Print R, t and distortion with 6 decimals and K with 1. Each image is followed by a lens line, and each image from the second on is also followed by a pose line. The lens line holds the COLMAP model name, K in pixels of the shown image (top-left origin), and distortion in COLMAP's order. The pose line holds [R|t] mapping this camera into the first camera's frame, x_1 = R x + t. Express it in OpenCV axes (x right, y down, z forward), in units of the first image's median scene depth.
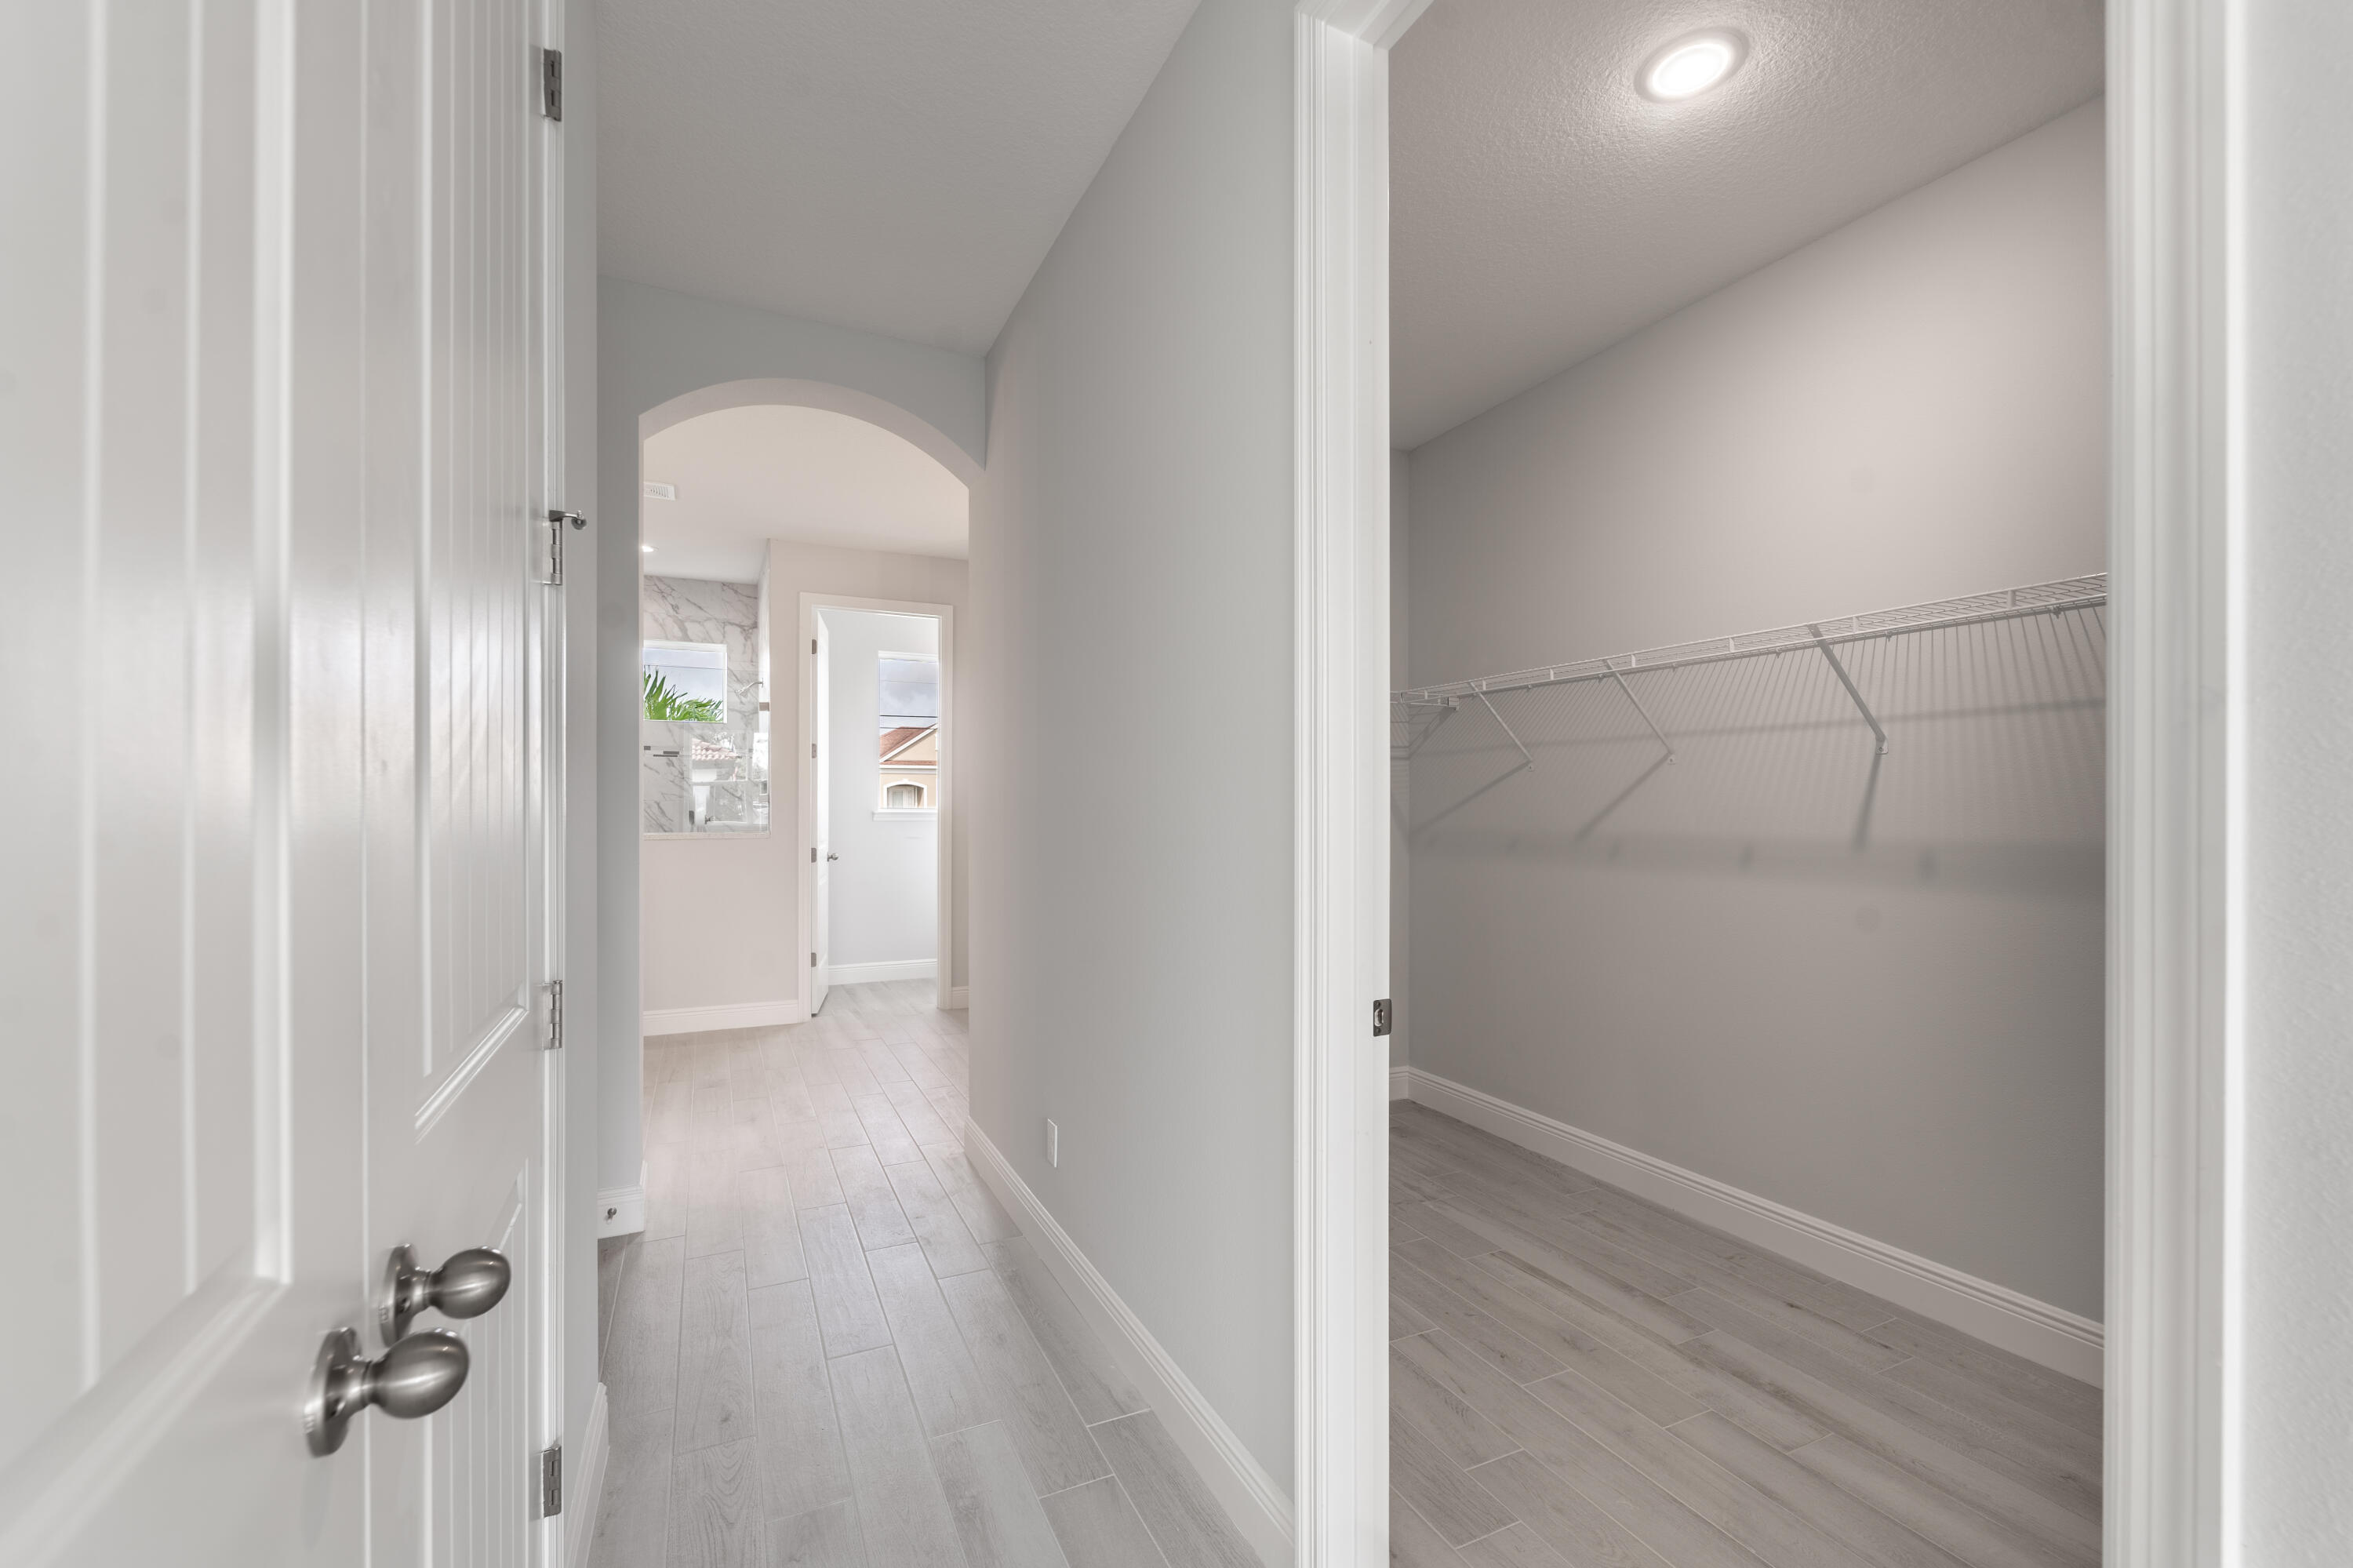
lens RADIAL K [[953.7, 0, 1185.5], [0, 953.7, 807.5], [0, 0, 1]] dist [-0.000934, 0.000052]
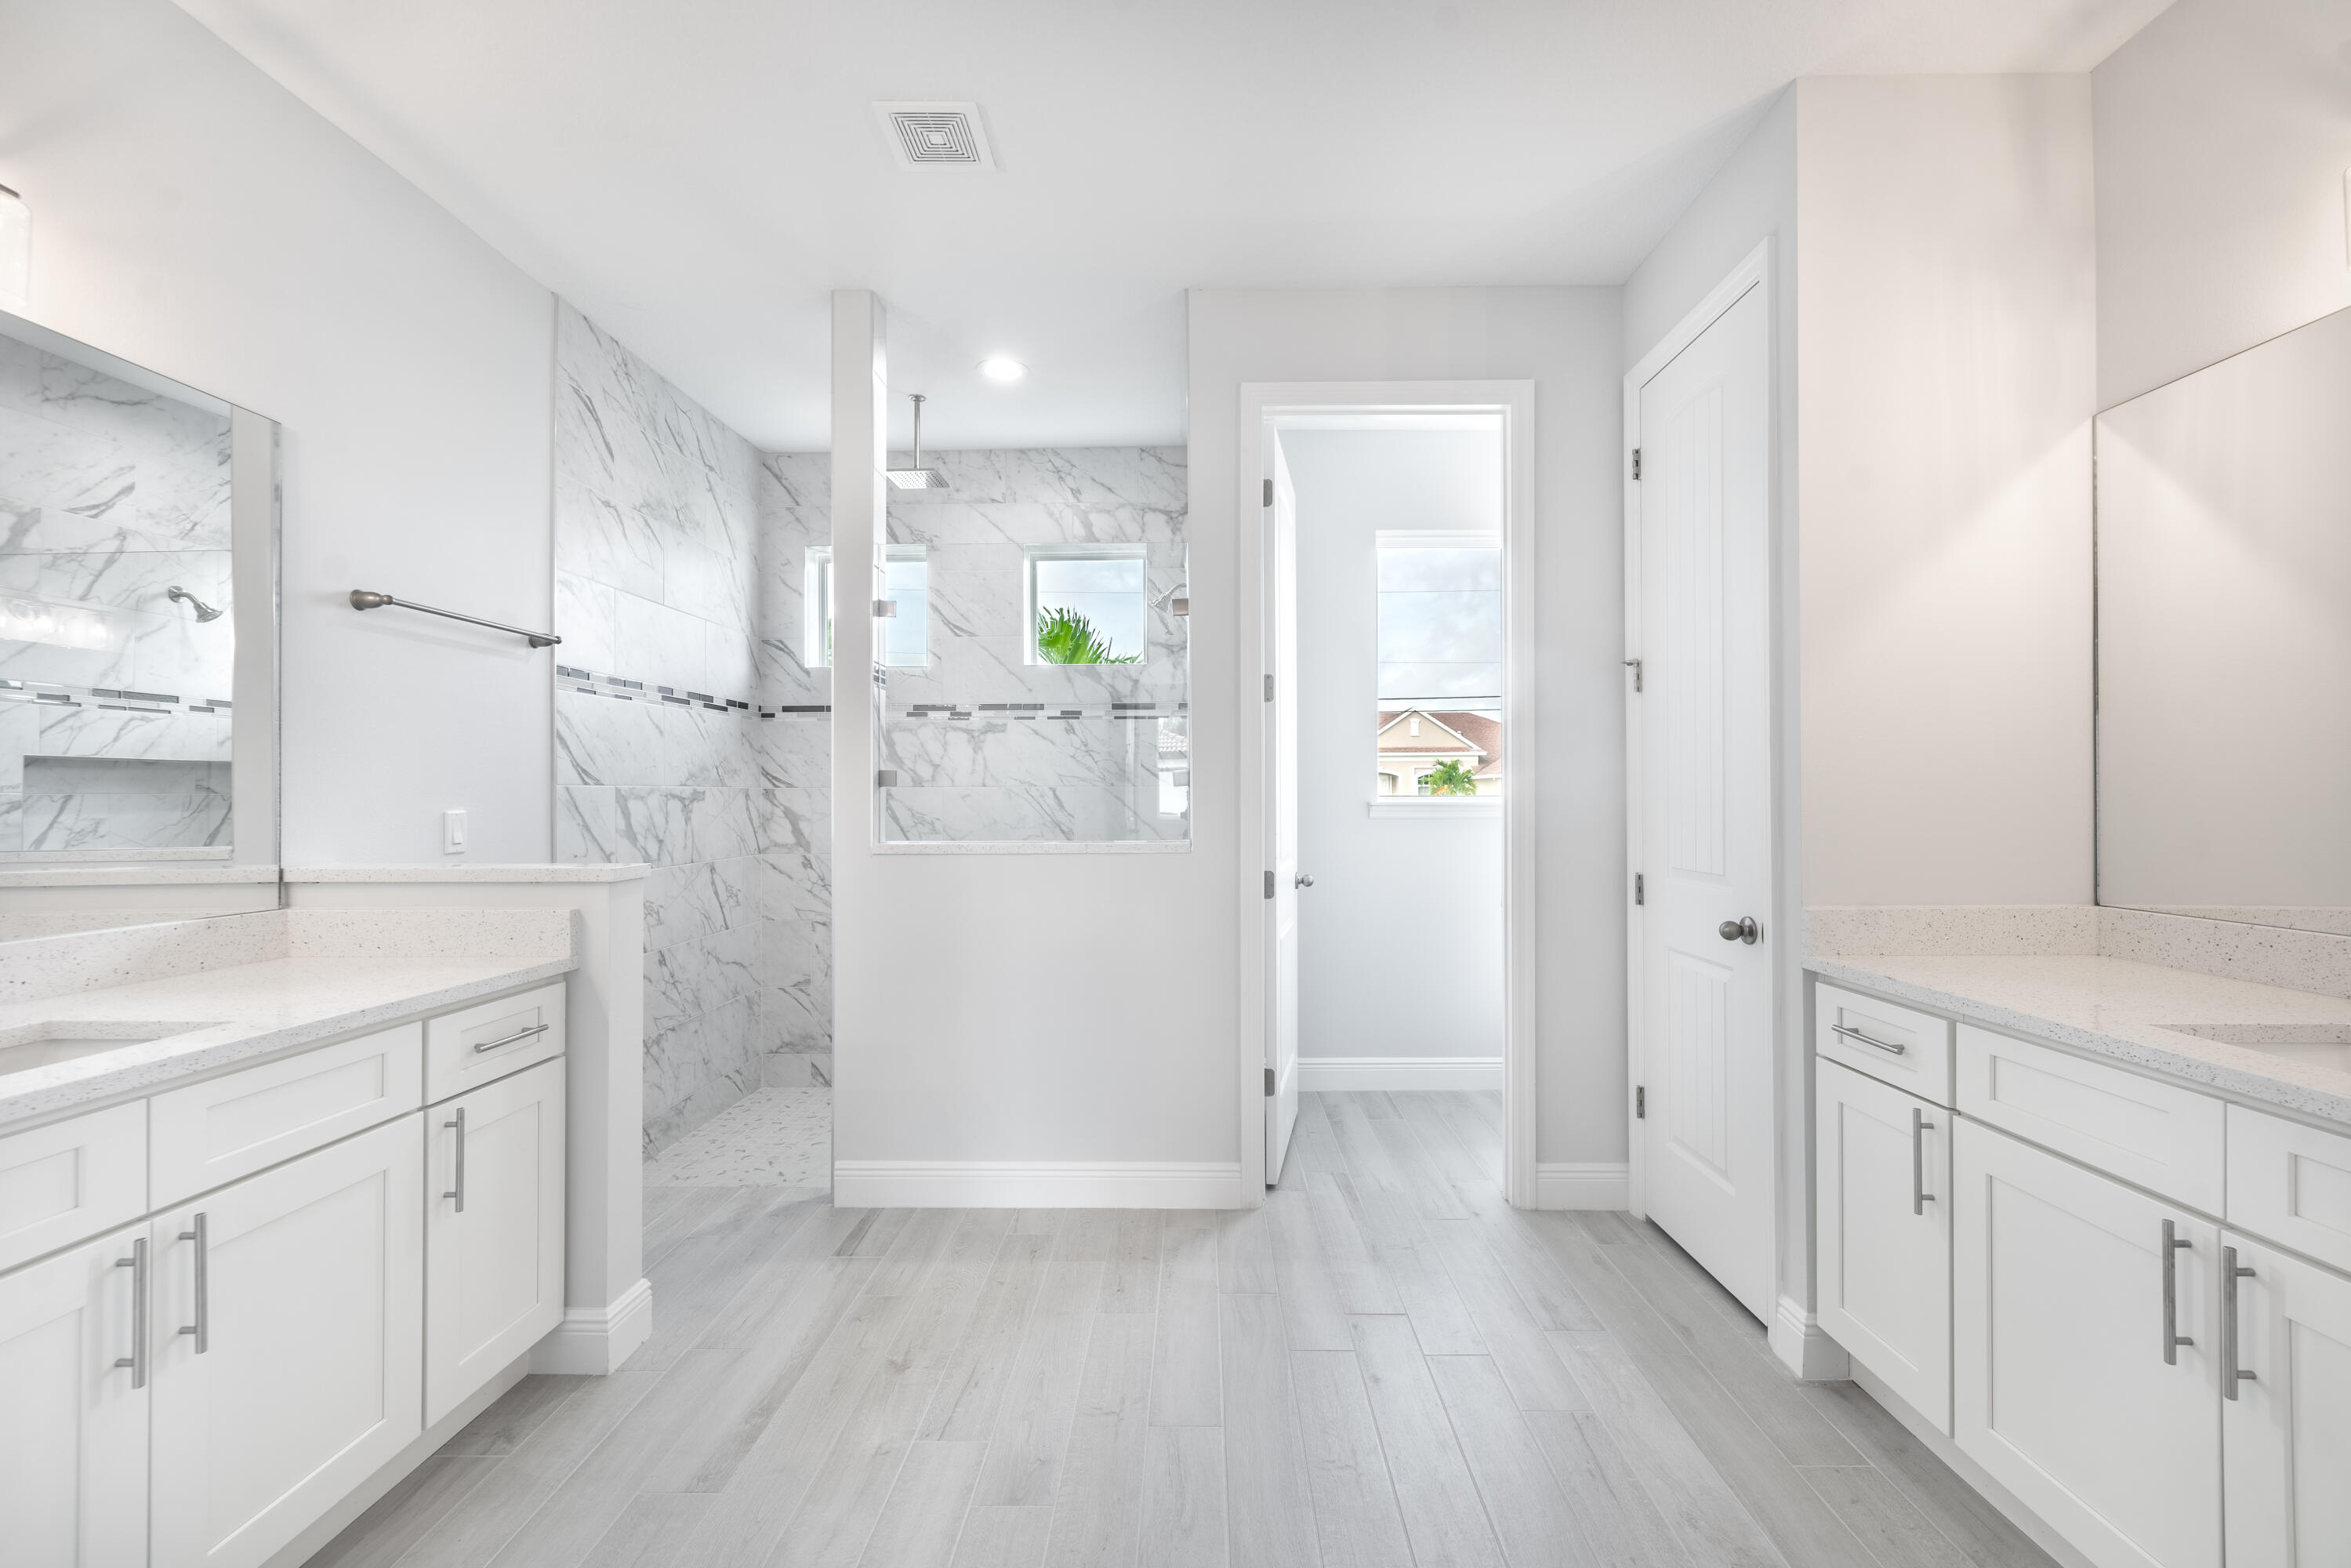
lens RADIAL K [[952.9, 0, 1182.9], [0, 952.9, 791.5], [0, 0, 1]] dist [-0.000934, 0.000052]
pose [[0.885280, -0.006058, -0.465018, -0.166169], [0.003426, 0.999973, -0.006505, 0.001093], [0.465045, 0.004165, 0.885277, 0.455327]]
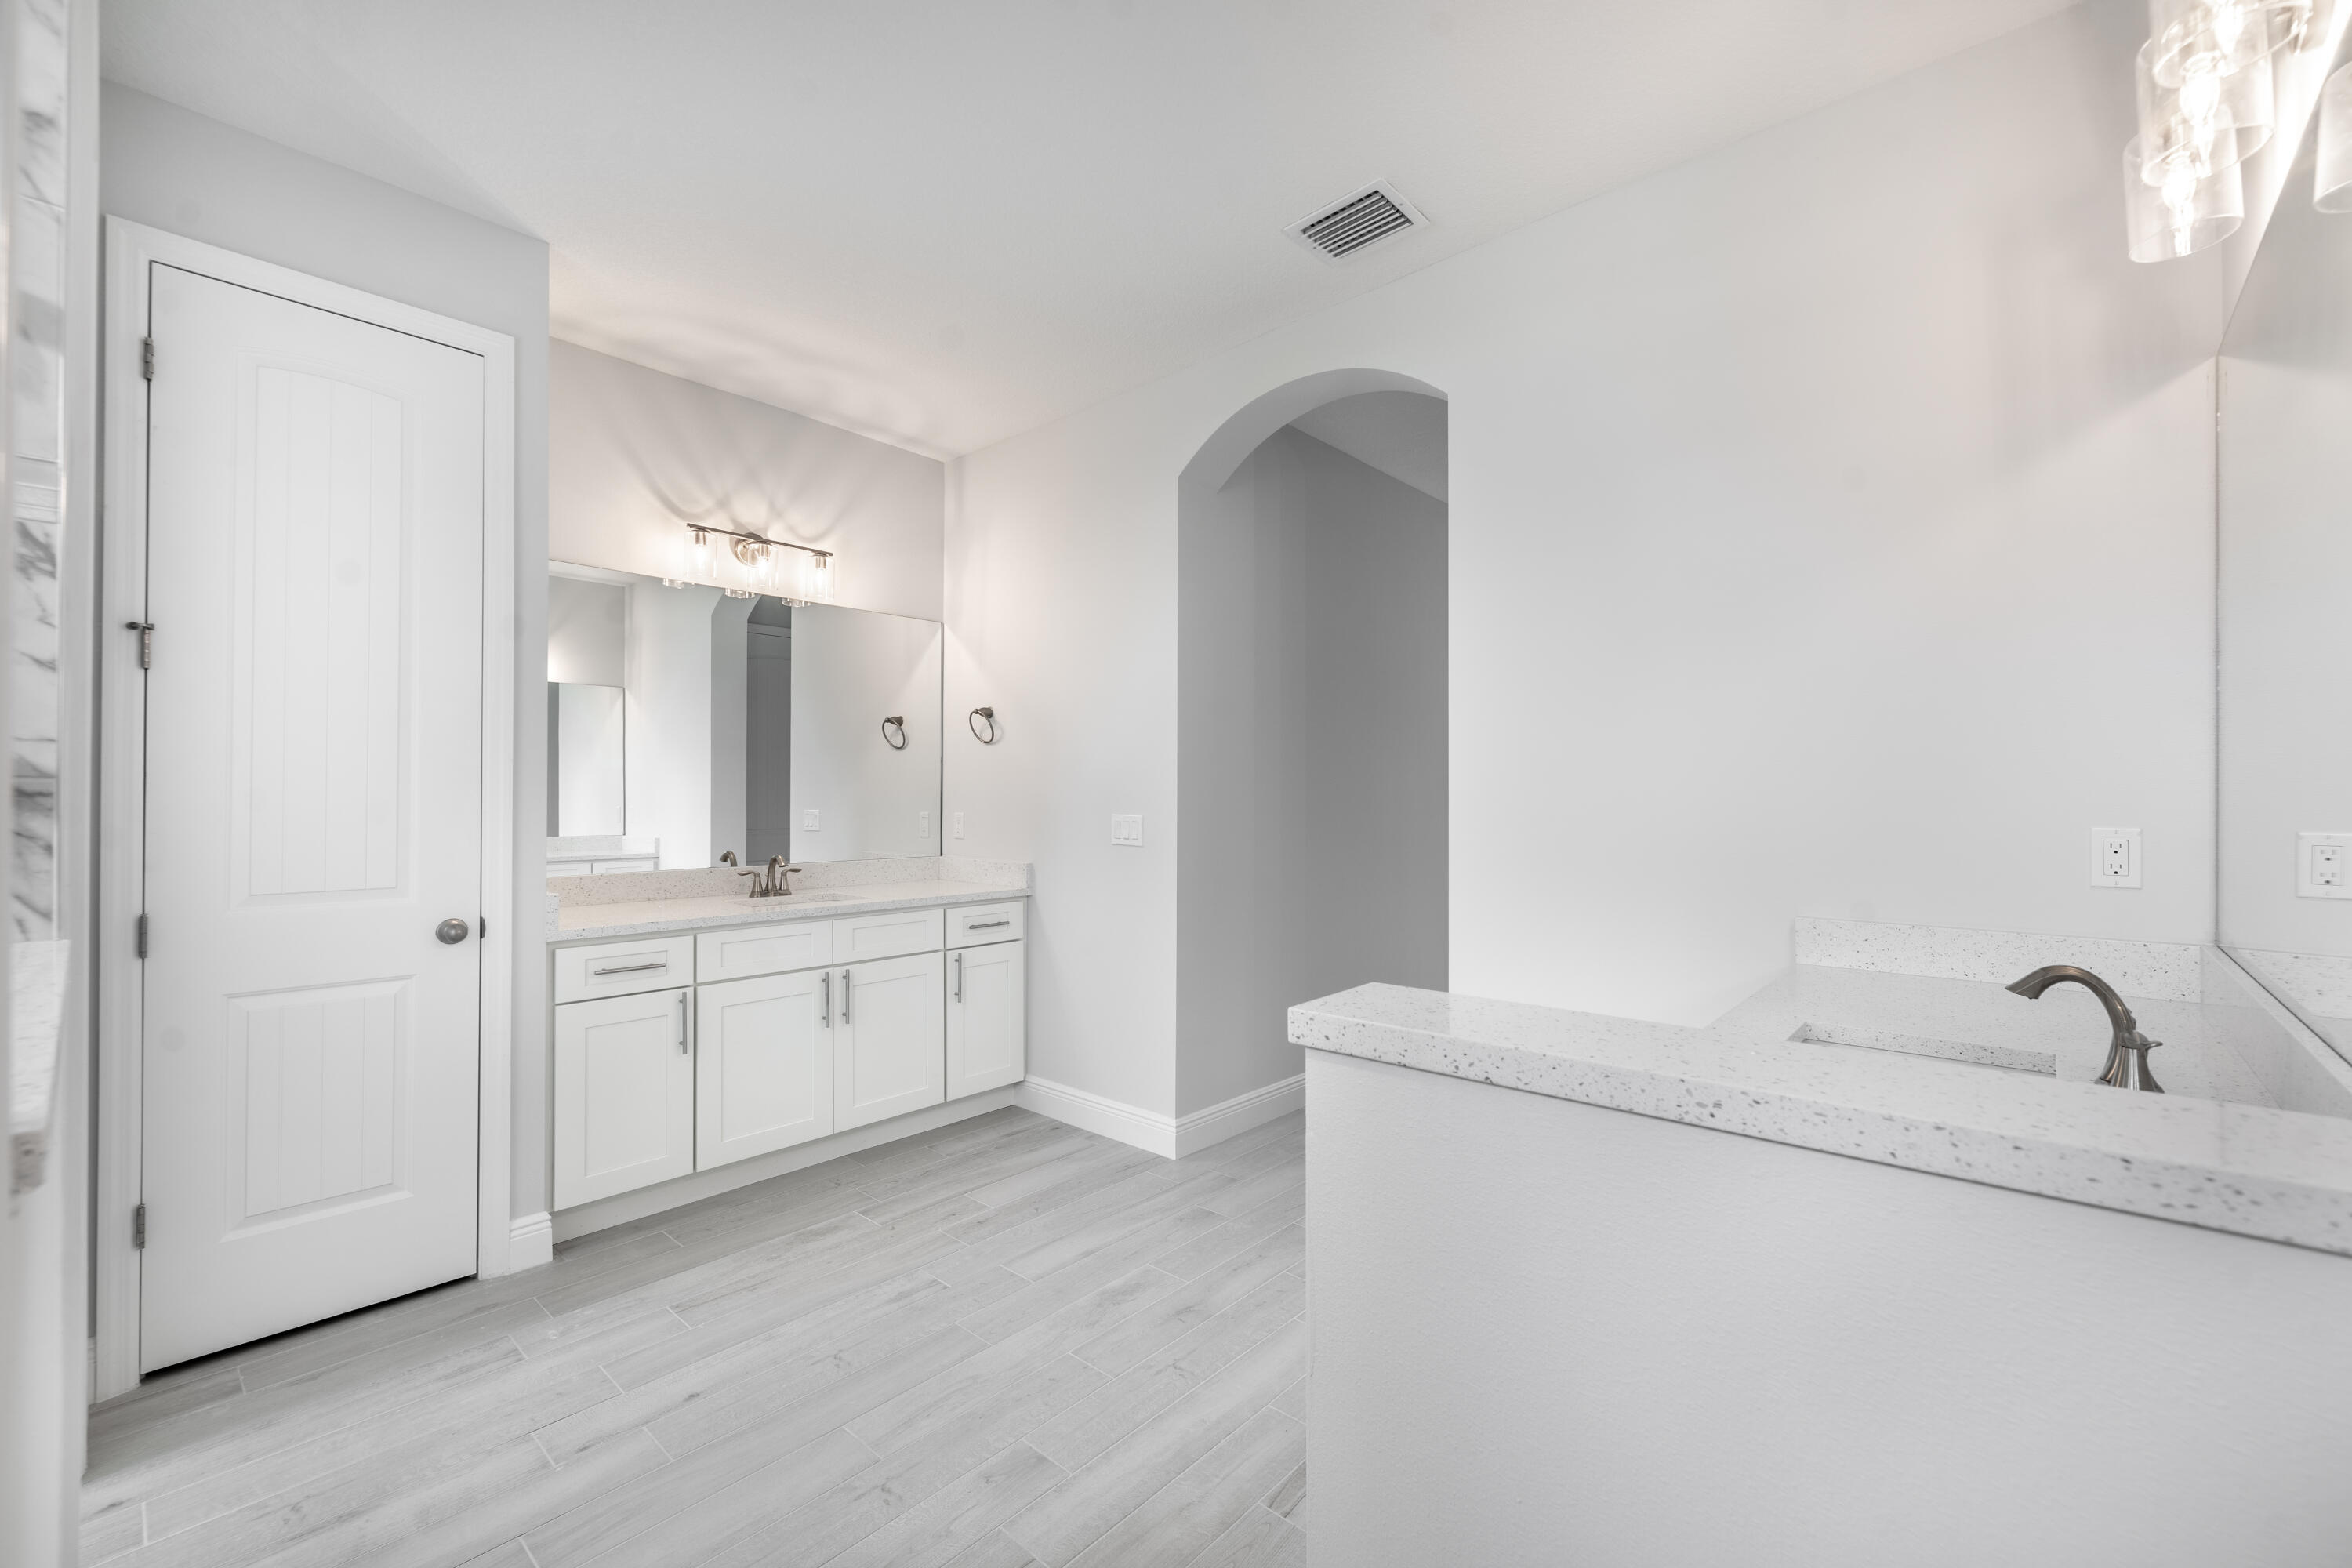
lens RADIAL K [[953.2, 0, 1174.7], [0, 953.2, 791.2], [0, 0, 1]] dist [-0.000934, 0.000052]
pose [[-0.353311, 0.000726, 0.935506, -0.616010], [-0.004518, 0.999987, -0.002483, -0.006047], [-0.935495, -0.005104, -0.353303, 0.733313]]
